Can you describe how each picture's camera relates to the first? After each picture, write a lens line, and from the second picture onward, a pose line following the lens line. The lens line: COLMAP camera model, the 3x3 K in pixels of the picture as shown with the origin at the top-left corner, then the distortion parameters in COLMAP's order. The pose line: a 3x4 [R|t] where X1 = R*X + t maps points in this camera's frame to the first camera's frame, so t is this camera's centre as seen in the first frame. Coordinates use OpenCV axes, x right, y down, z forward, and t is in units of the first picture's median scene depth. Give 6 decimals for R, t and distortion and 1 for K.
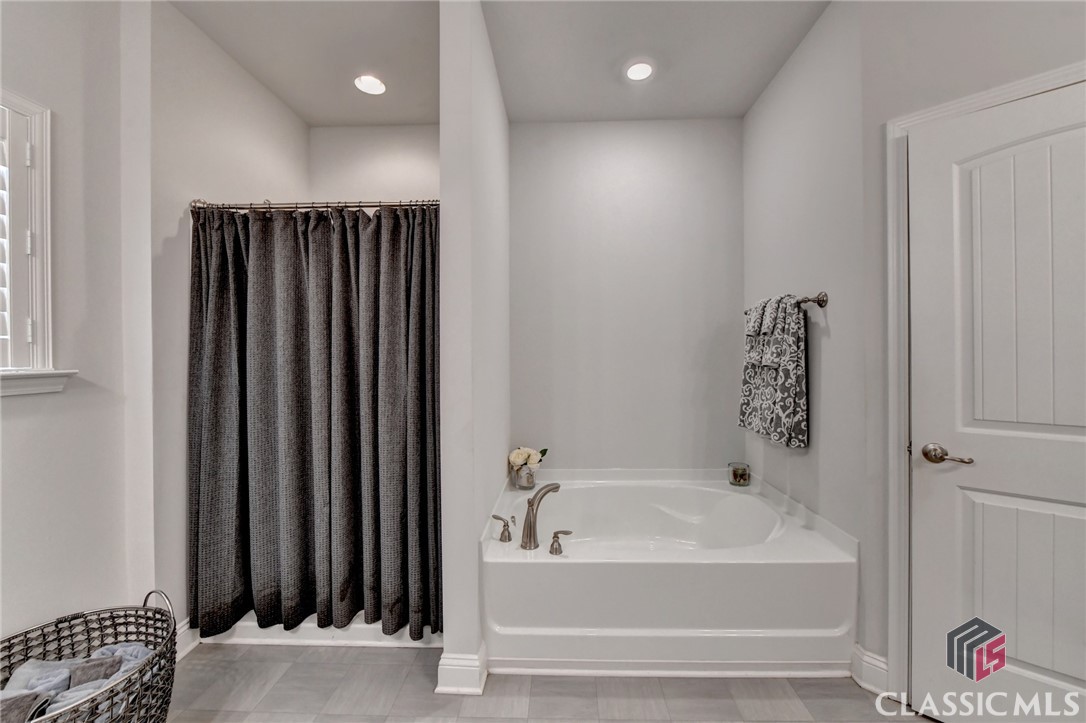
lens RADIAL K [[430.1, 0, 539.1], [0, 430.1, 356.1], [0, 0, 1]] dist [-0.011742, -0.000032]
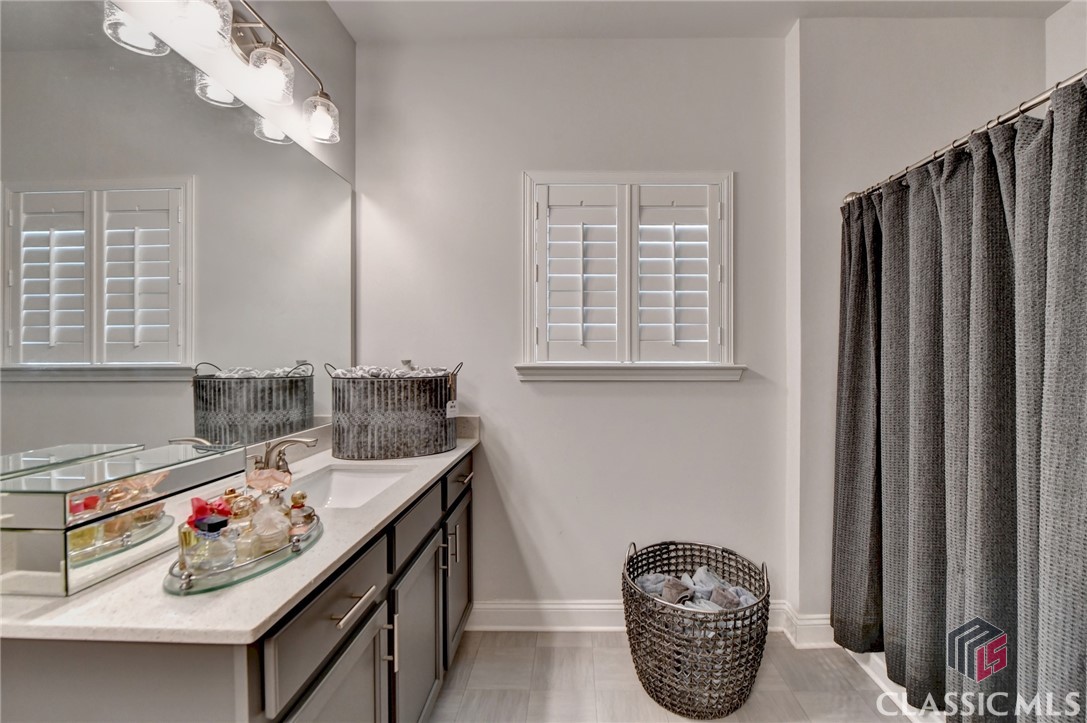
lens RADIAL K [[430.7, 0, 567.0], [0, 430.7, 357.2], [0, 0, 1]] dist [-0.011446, -0.000782]
pose [[0.036833, 0.013313, -0.999233, 0.162856], [-0.006306, 0.999894, 0.013090, -0.004097], [0.999302, 0.005819, 0.036913, 0.339711]]
